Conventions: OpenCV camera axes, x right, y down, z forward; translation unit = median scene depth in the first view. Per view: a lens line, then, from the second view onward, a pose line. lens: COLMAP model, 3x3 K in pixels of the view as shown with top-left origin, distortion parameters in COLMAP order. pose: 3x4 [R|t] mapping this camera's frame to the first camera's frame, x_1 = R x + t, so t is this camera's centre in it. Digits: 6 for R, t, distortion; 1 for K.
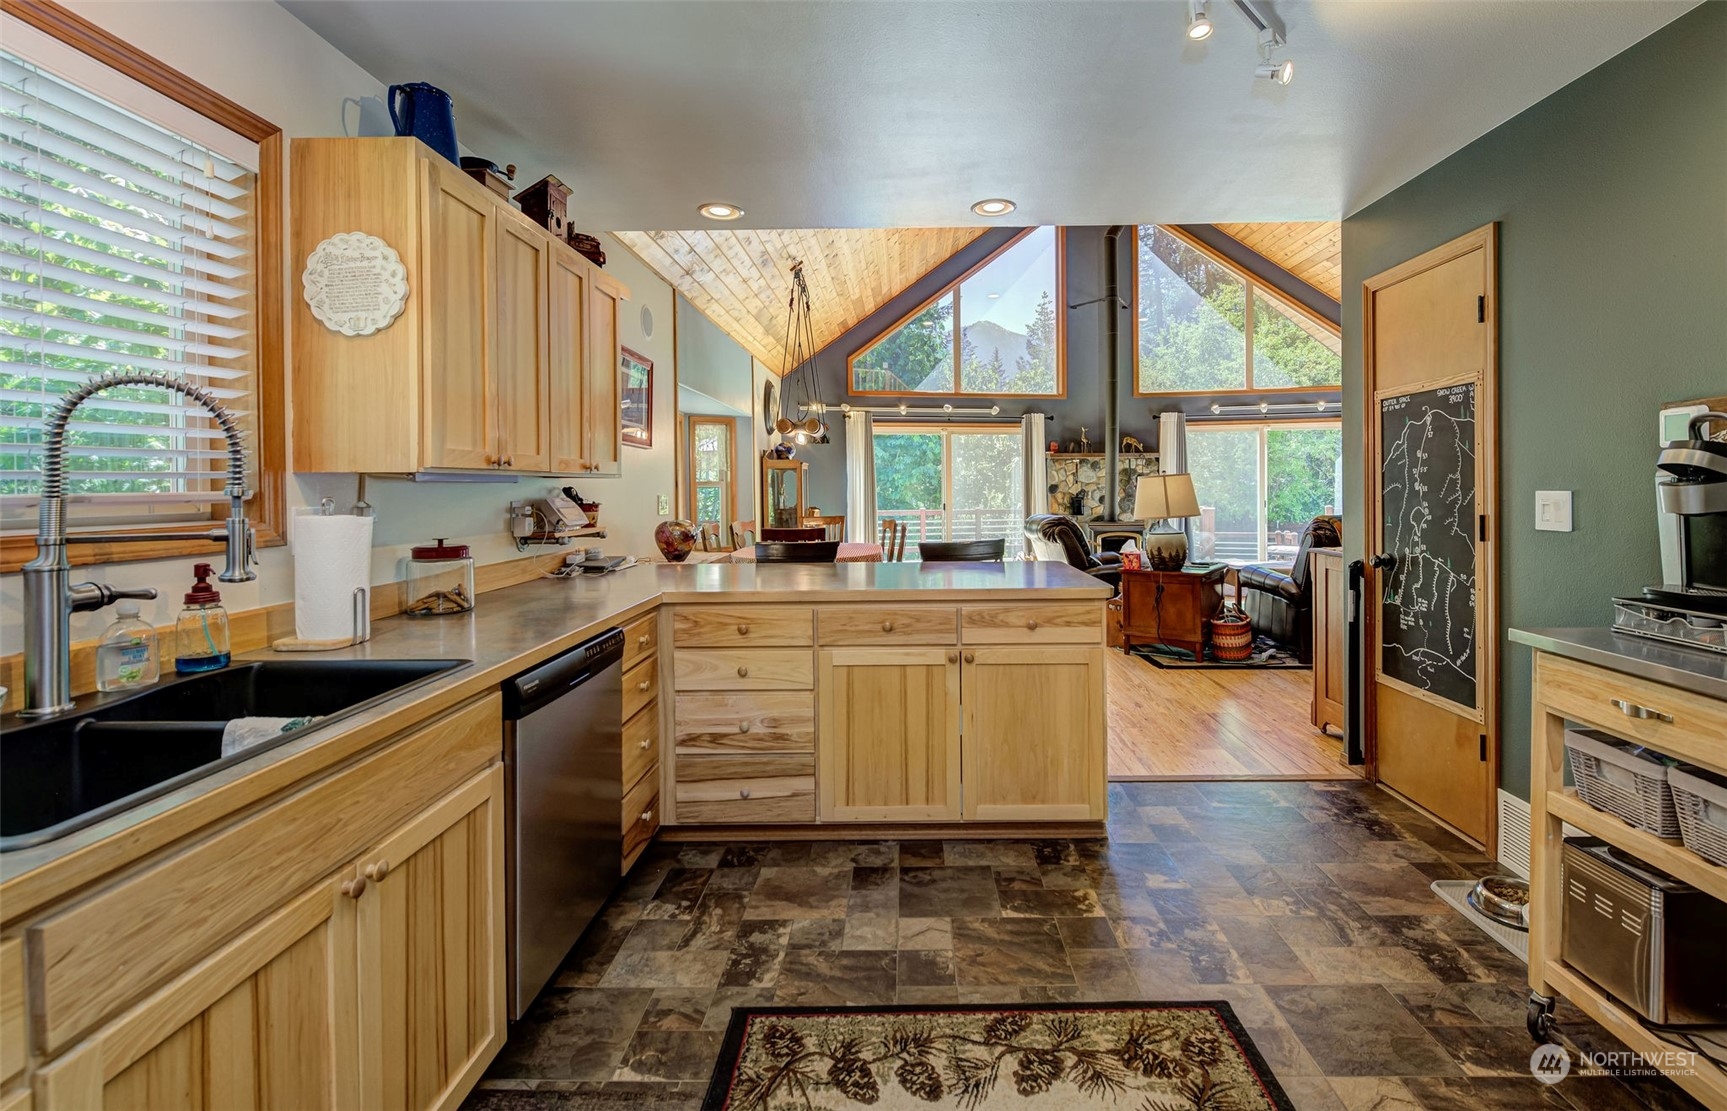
lens RADIAL K [[764.1, 0, 900.0], [0, 764.1, 491.0], [0, 0, 1]] dist [-0.000153, -0.001287]
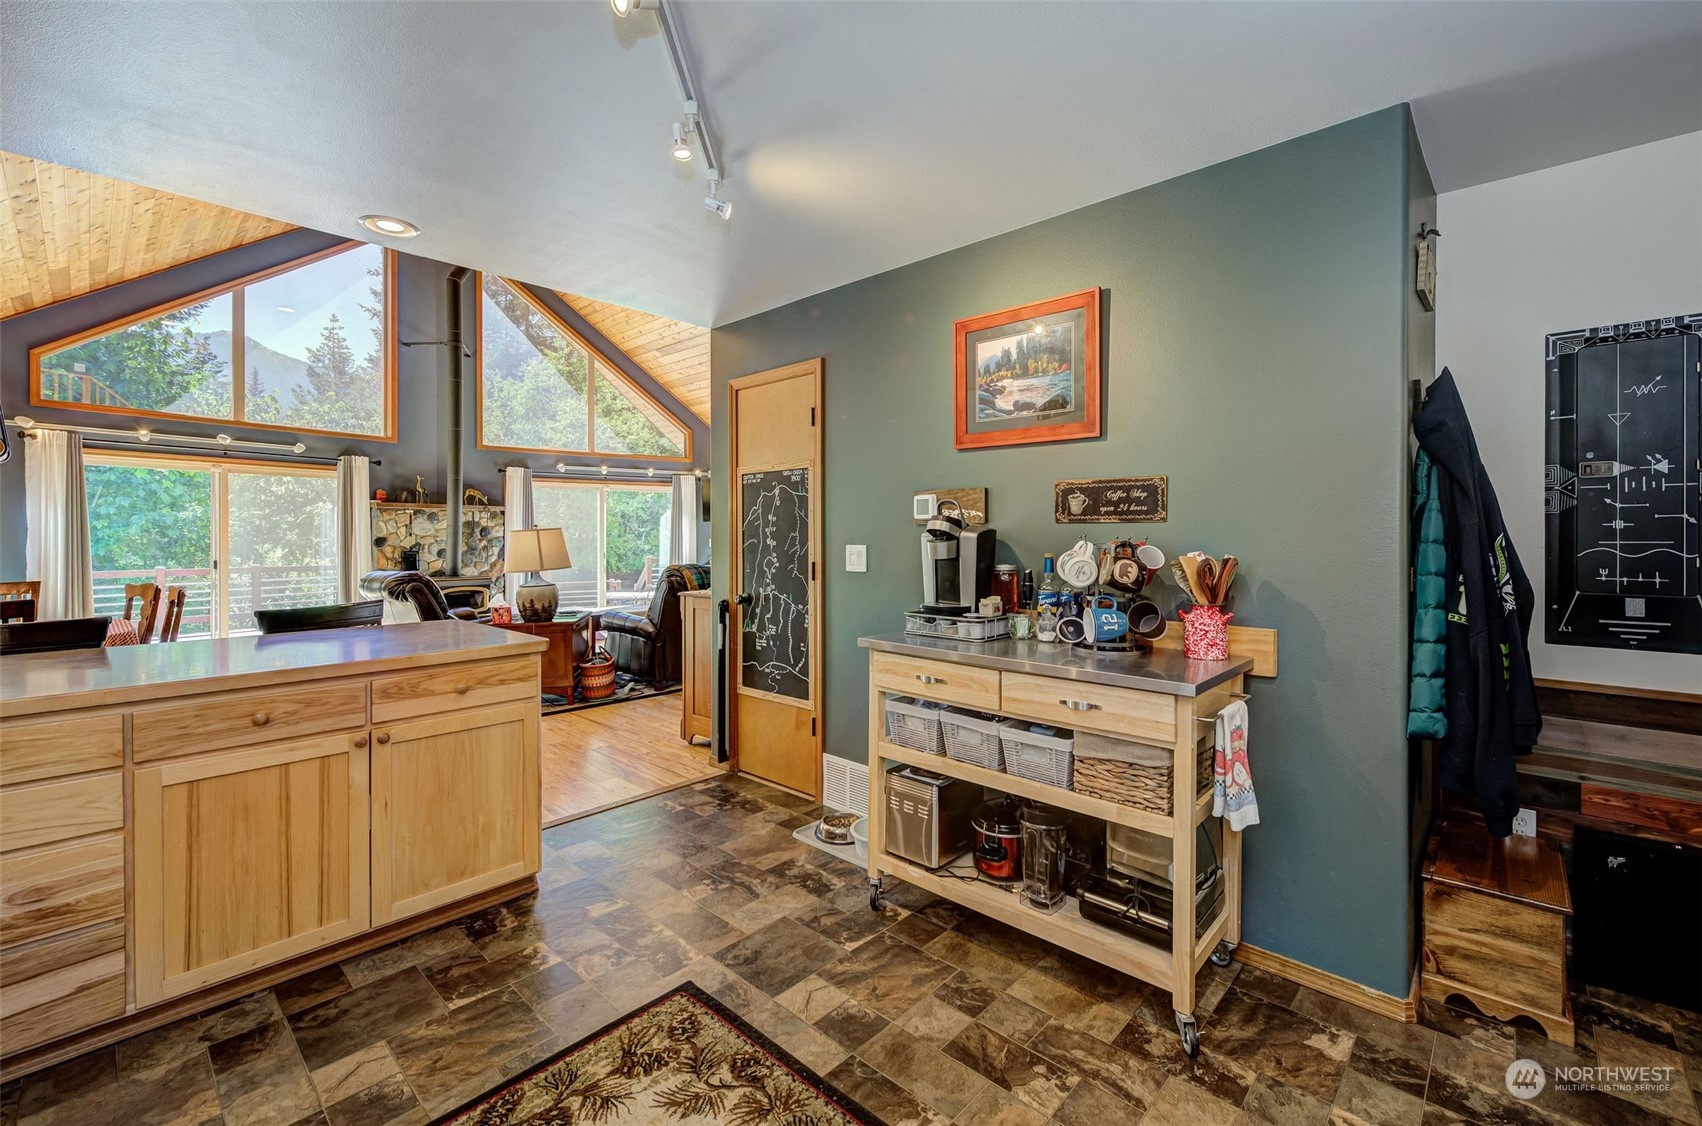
lens RADIAL K [[713.1, 0, 872.7], [0, 713.1, 535.7], [0, 0, 1]] dist [0.009087, -0.005126]
pose [[0.665312, 0.007499, 0.746528, -0.148470], [0.000600, 0.999944, -0.010579, -0.003278], [-0.746565, 0.007486, 0.665270, 0.036930]]
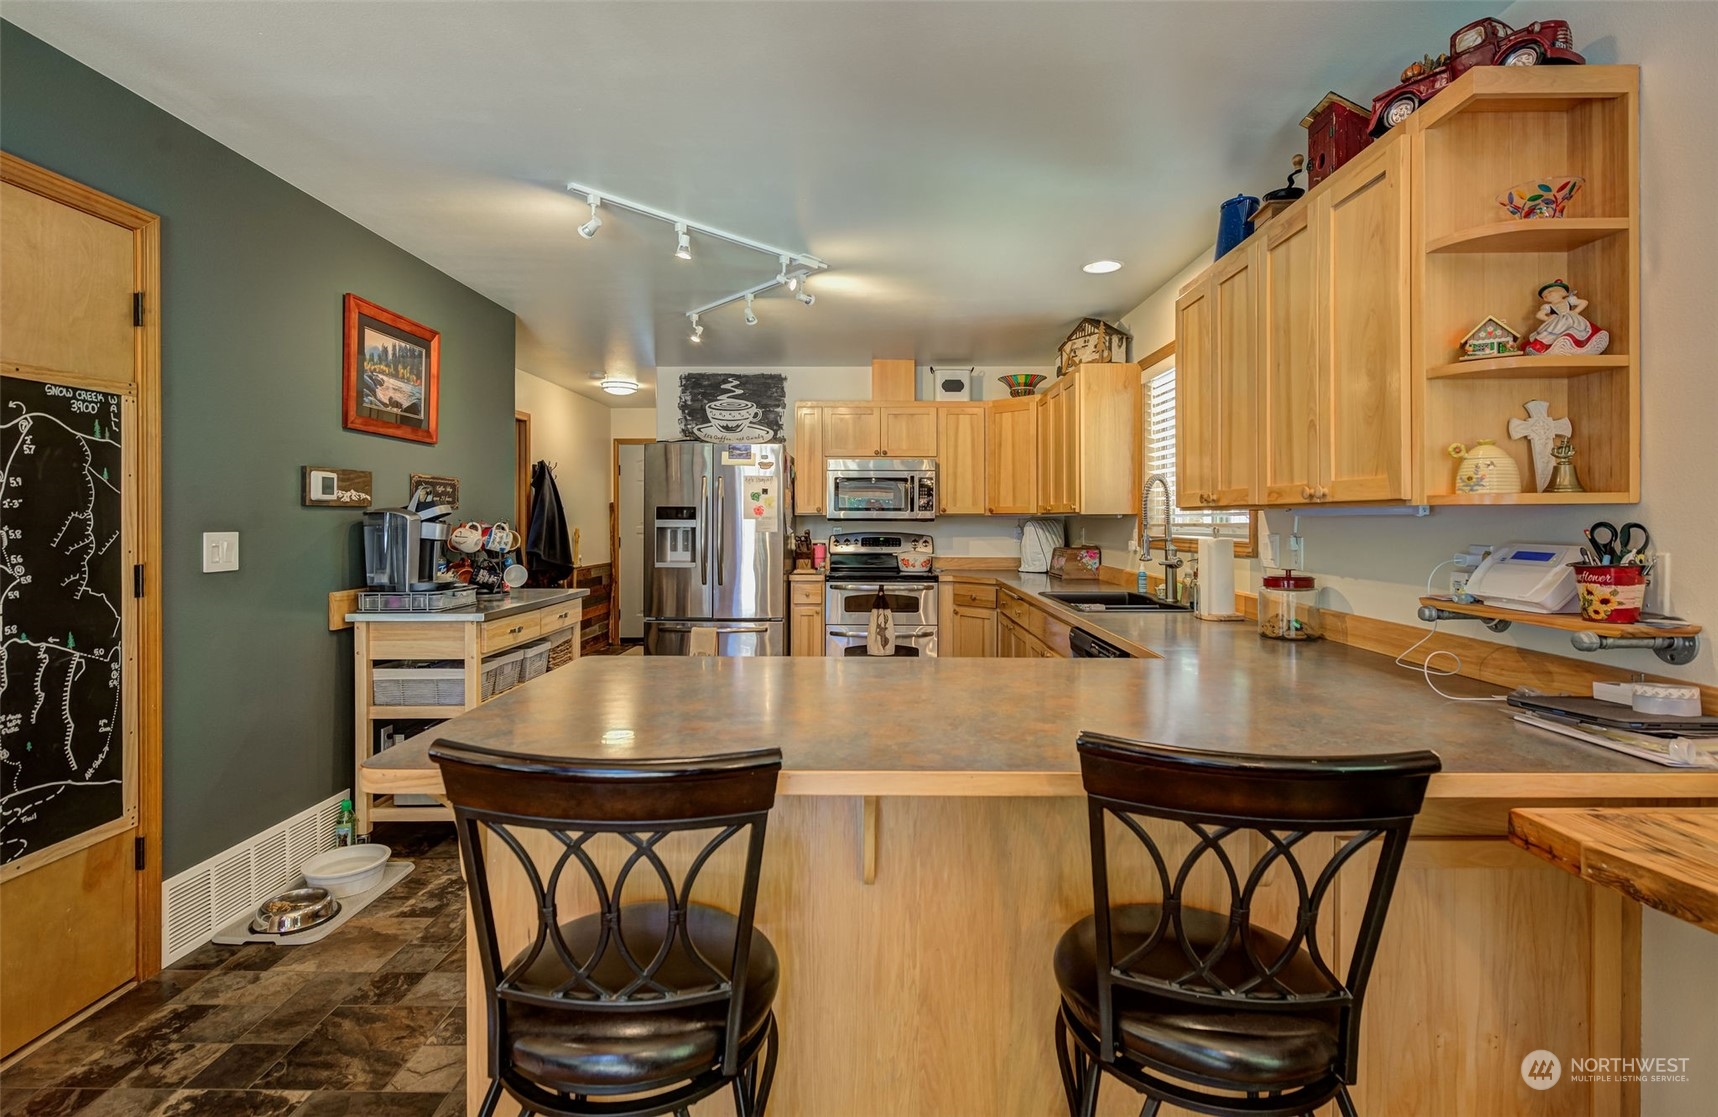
lens RADIAL K [[785.1, 0, 860.5], [0, 785.1, 520.9], [0, 0, 1]] dist [0.000448, -0.000061]
pose [[-0.999957, 0.006262, 0.006882, -0.004509], [0.006328, 0.999933, 0.009735, -0.017539], [-0.006821, 0.009778, -0.999929, 1.784211]]
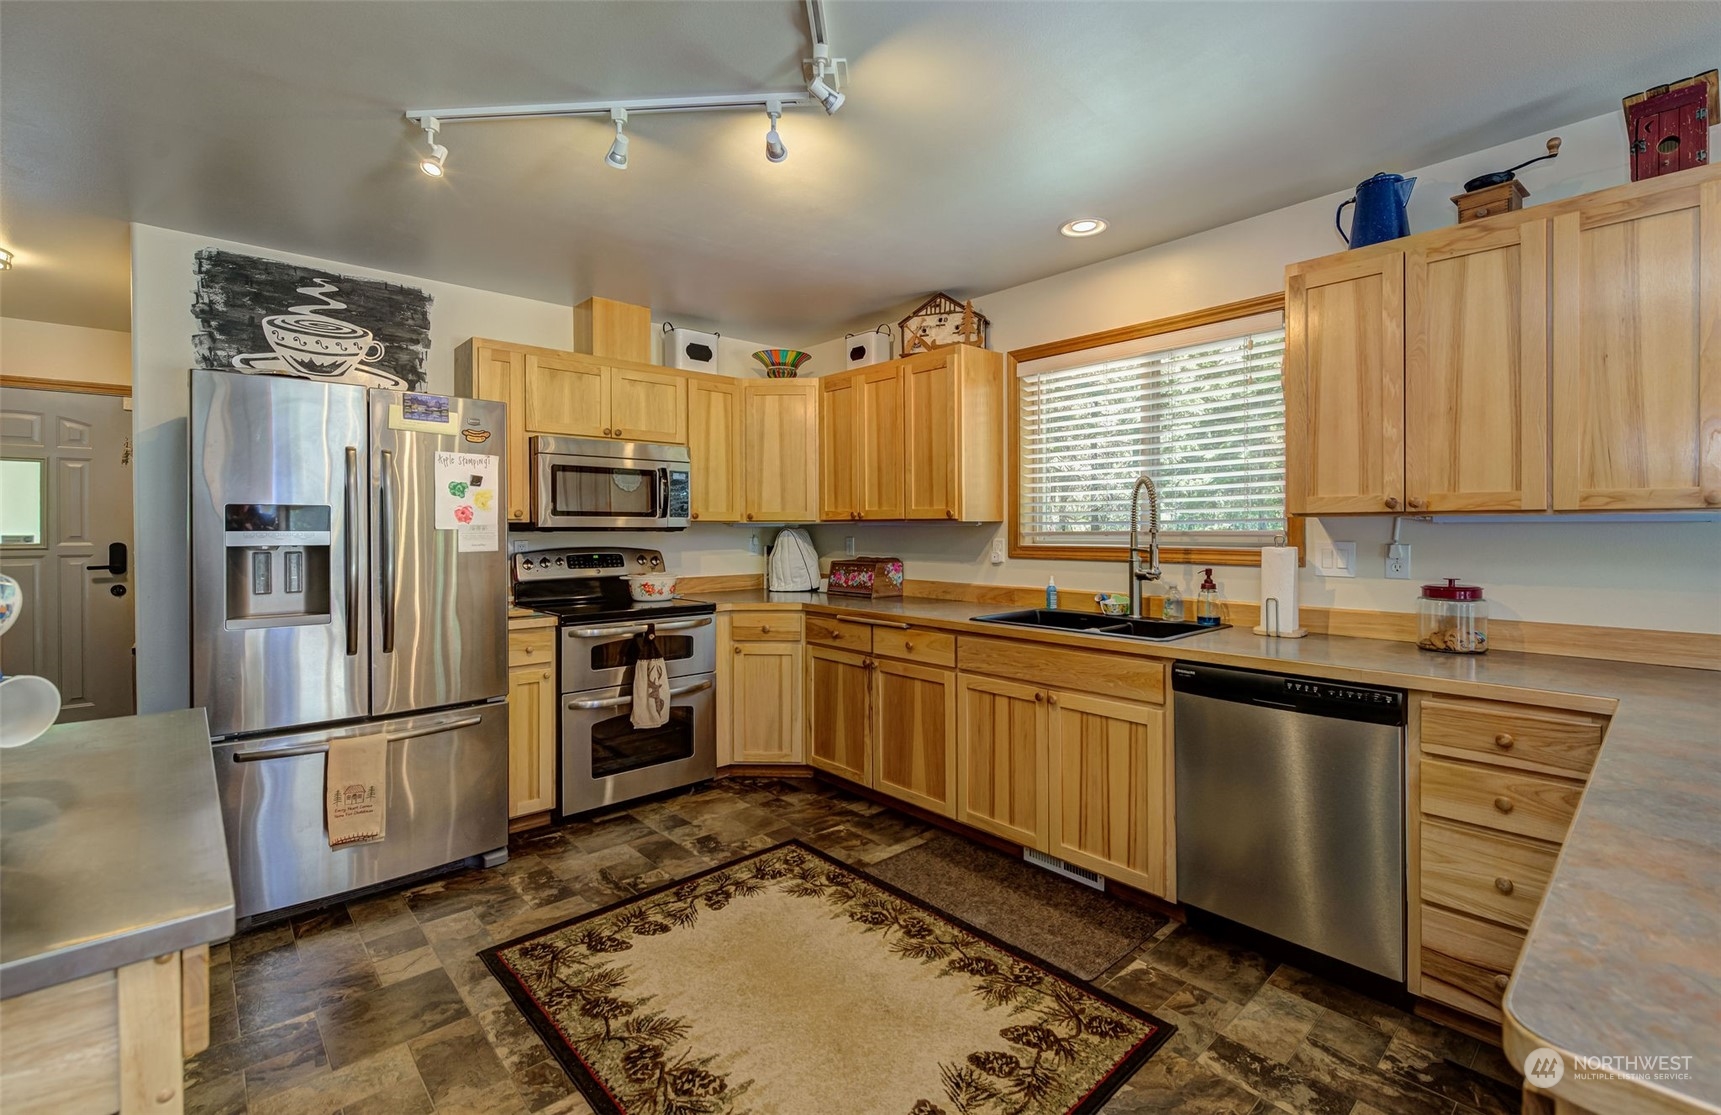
lens RADIAL K [[750.5, 0, 871.6], [0, 750.5, 529.5], [0, 0, 1]] dist [0.000806, -0.000183]
pose [[-0.733855, 0.011336, -0.679212, 0.551271], [0.002836, 0.999903, 0.013624, -0.016705], [0.679301, 0.008072, -0.733816, 1.029551]]
